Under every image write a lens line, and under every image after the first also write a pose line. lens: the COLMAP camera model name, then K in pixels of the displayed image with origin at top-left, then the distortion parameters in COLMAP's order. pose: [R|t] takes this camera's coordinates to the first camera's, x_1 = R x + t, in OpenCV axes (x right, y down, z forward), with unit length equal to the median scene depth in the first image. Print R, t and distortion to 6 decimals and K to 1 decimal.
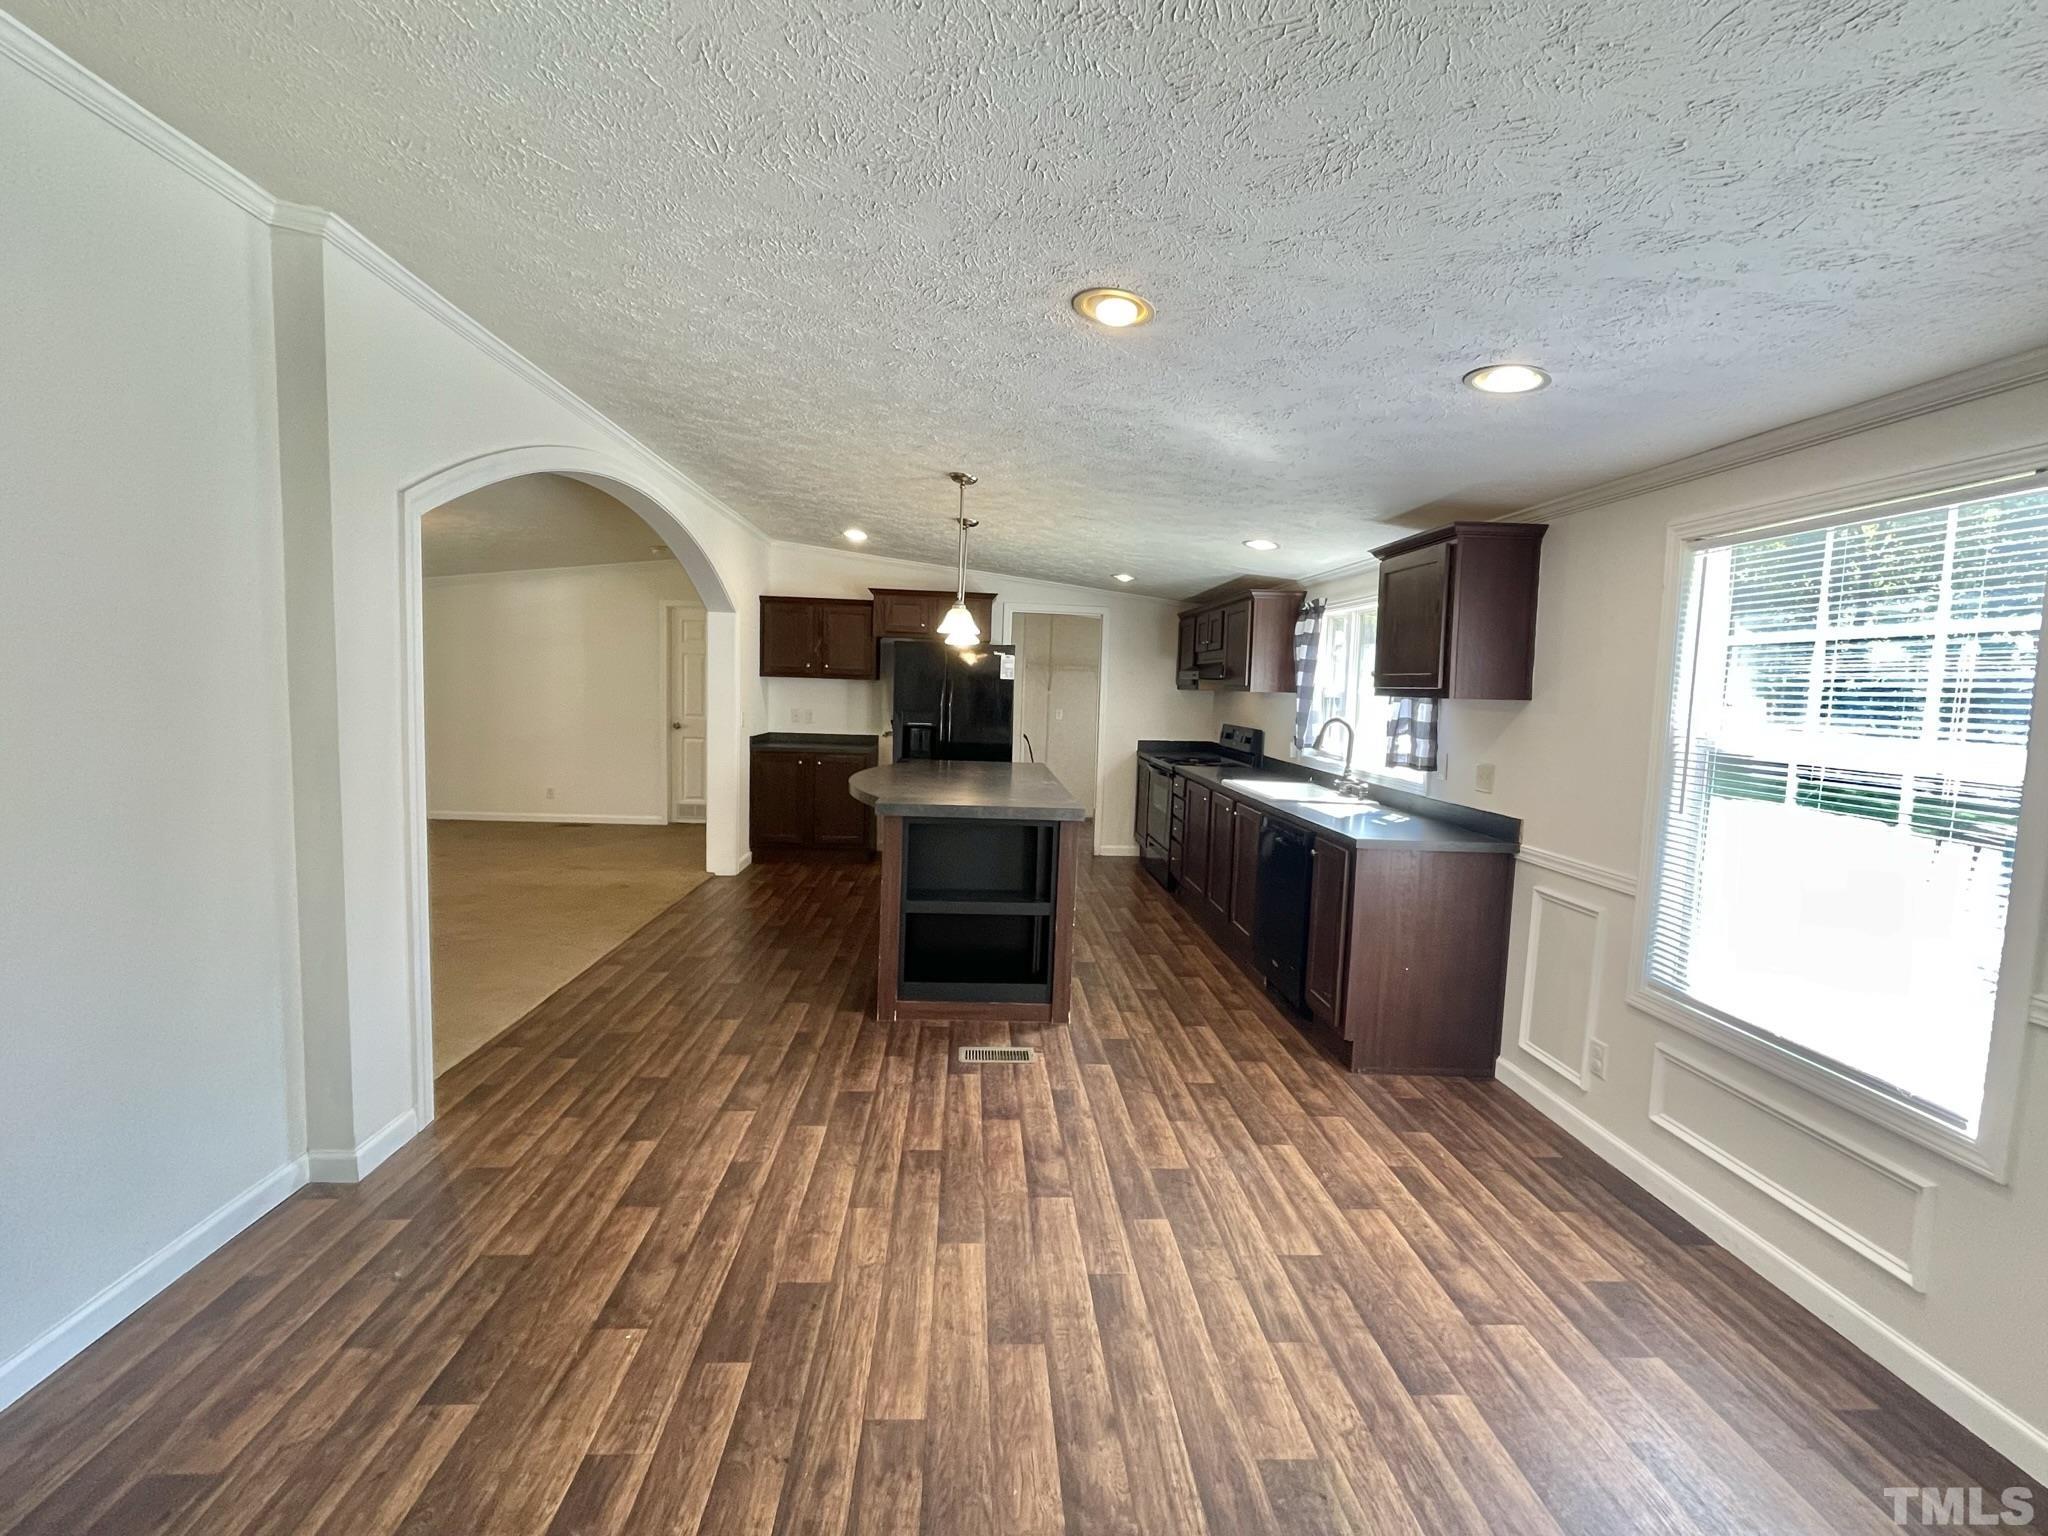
lens RADIAL K [[880.2, 0, 1004.0], [0, 880.2, 758.4], [0, 0, 1]] dist [0.001191, 0.000038]
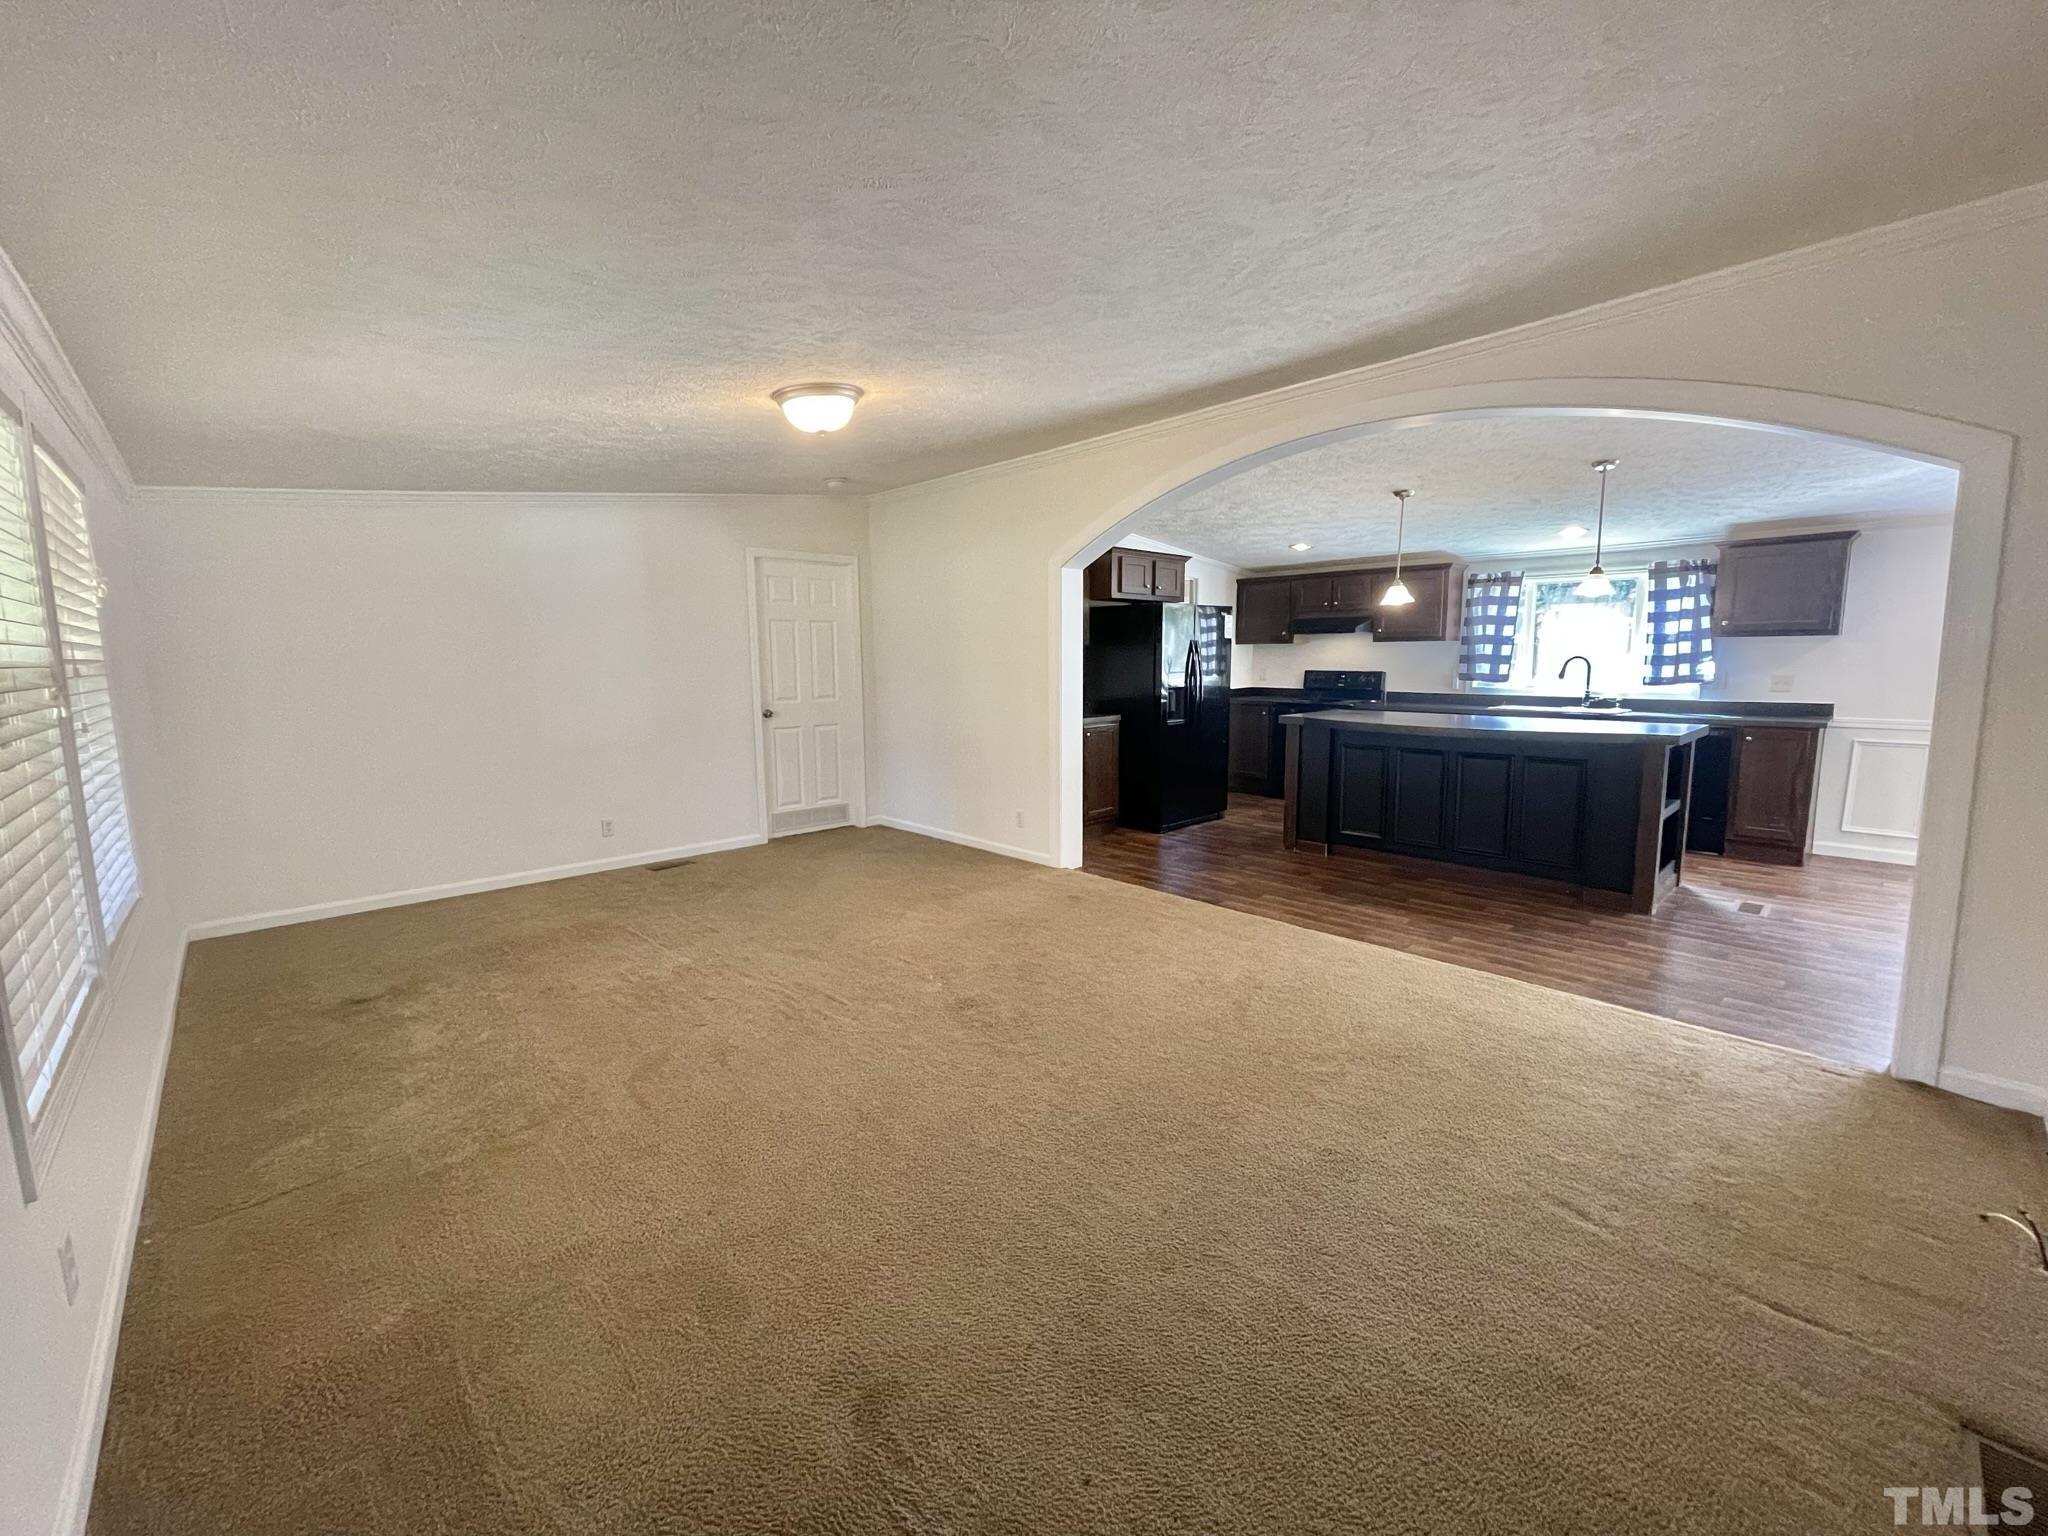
lens RADIAL K [[820.8, 0, 1011.4], [0, 820.8, 768.0], [0, 0, 1]] dist [-0.010751, 0.000834]
pose [[0.756649, -0.127470, 0.641275, -0.928056], [0.087166, 0.991722, 0.094282, -0.053754], [-0.647985, -0.015440, 0.761497, 0.437843]]
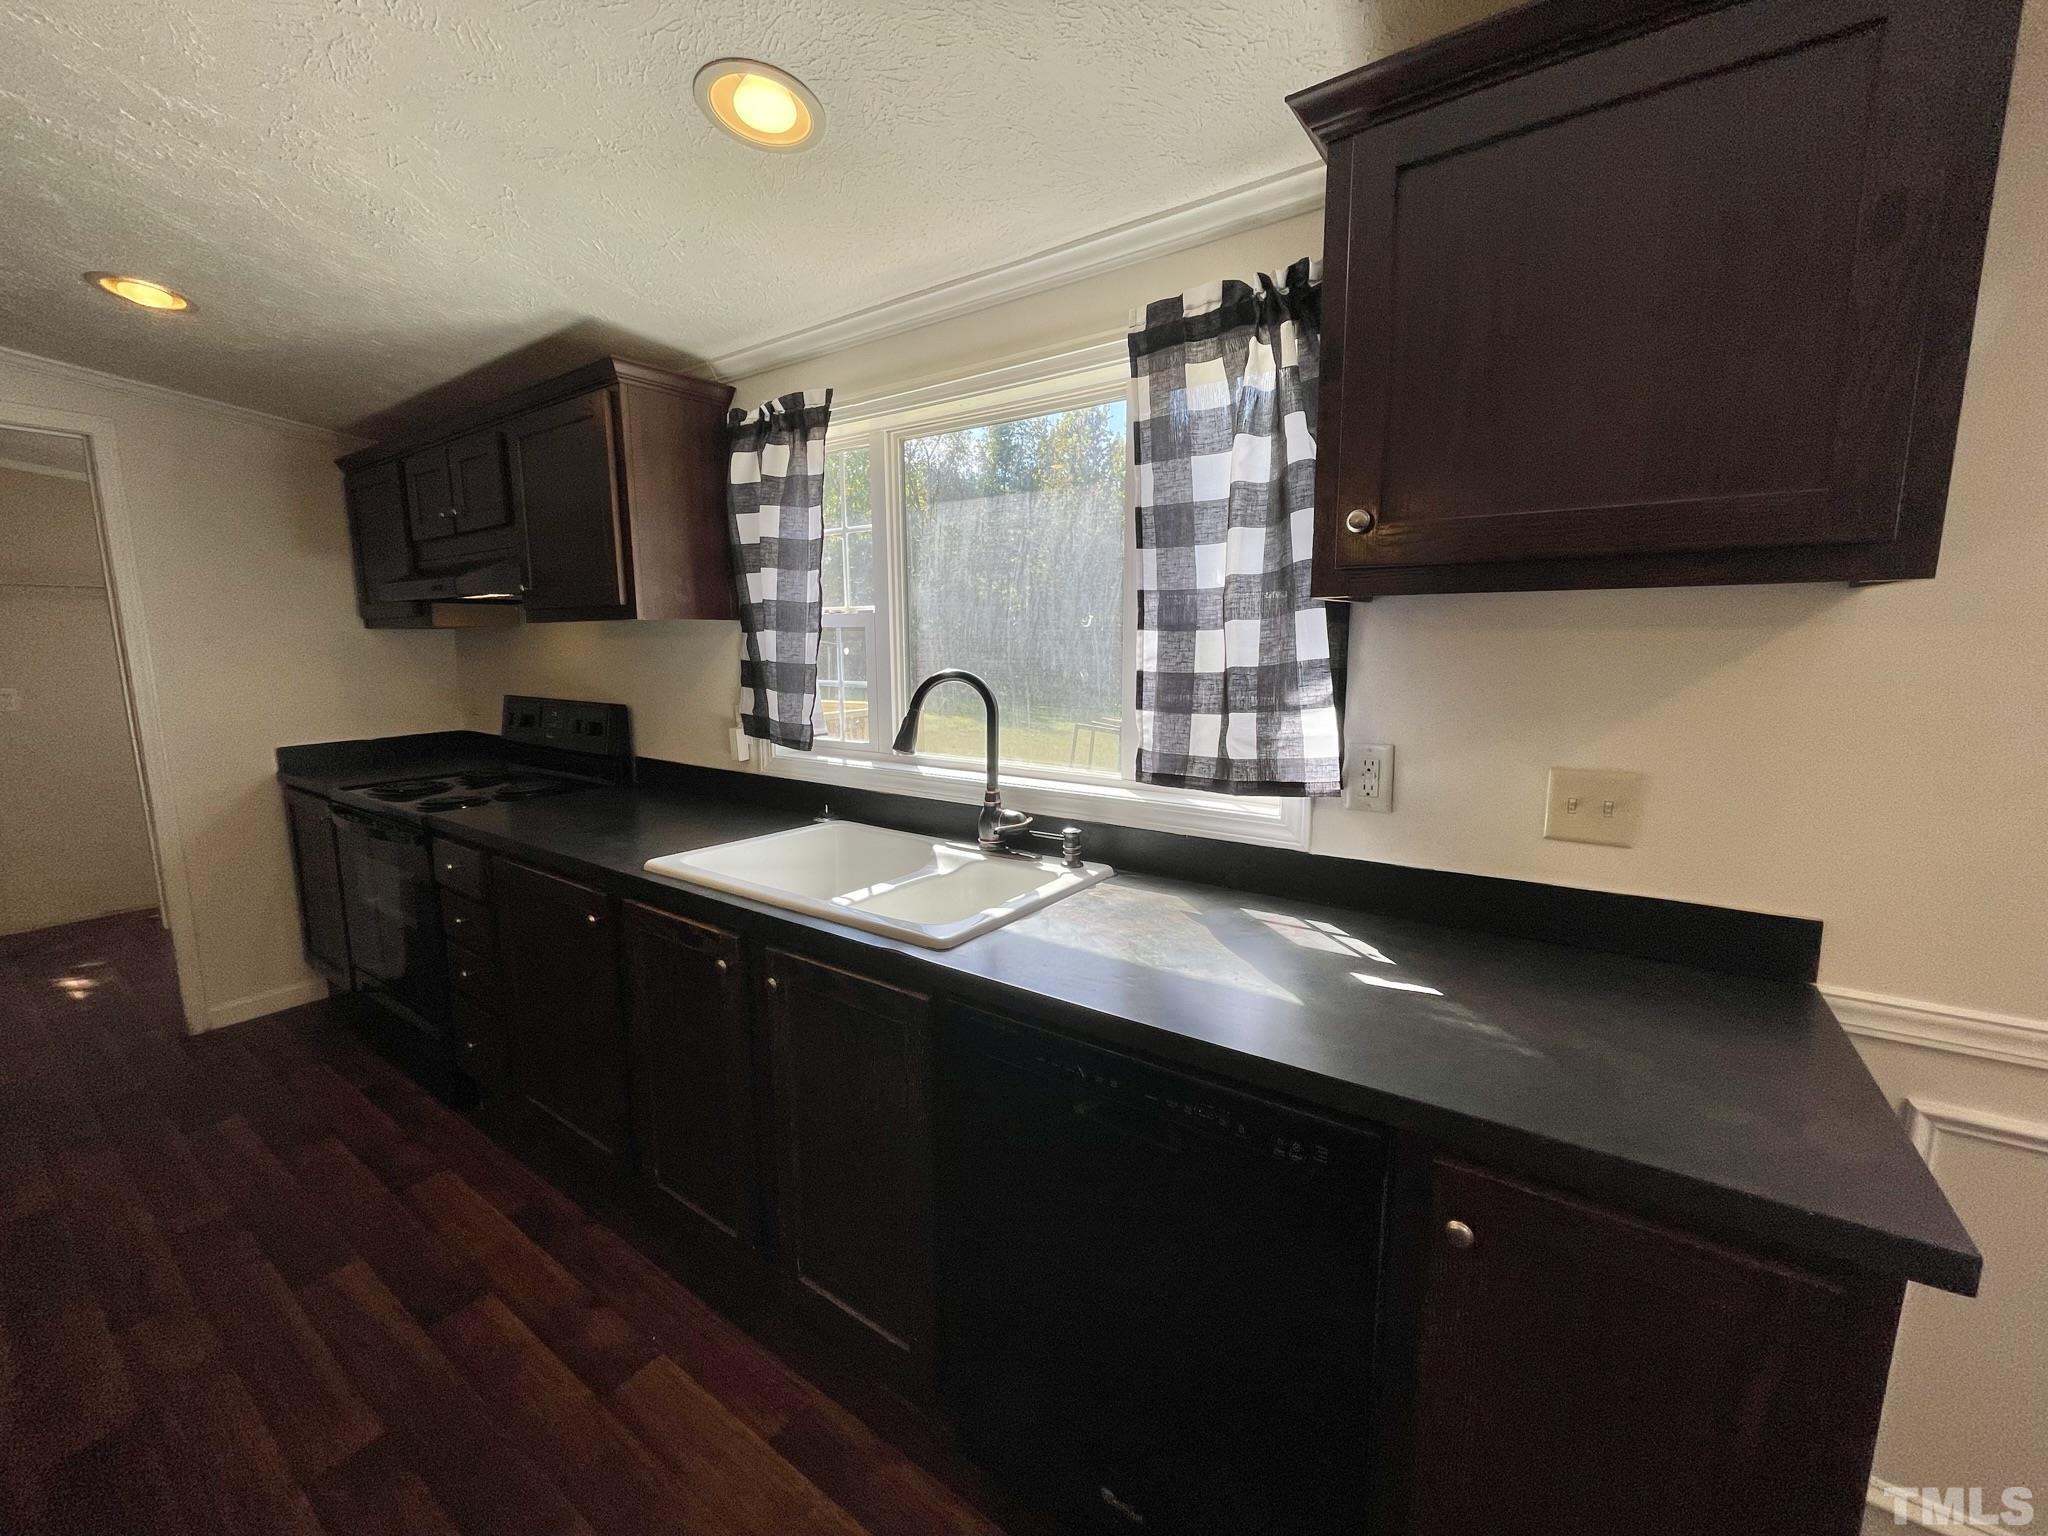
lens RADIAL K [[820.8, 0, 1022.3], [0, 820.8, 768.1], [0, 0, 1]] dist [-0.010751, 0.000834]
pose [[0.598788, -0.149977, 0.786740, 0.068176], [0.085323, 0.988666, 0.123531, -0.034598], [-0.796349, -0.006842, 0.604798, 0.563945]]
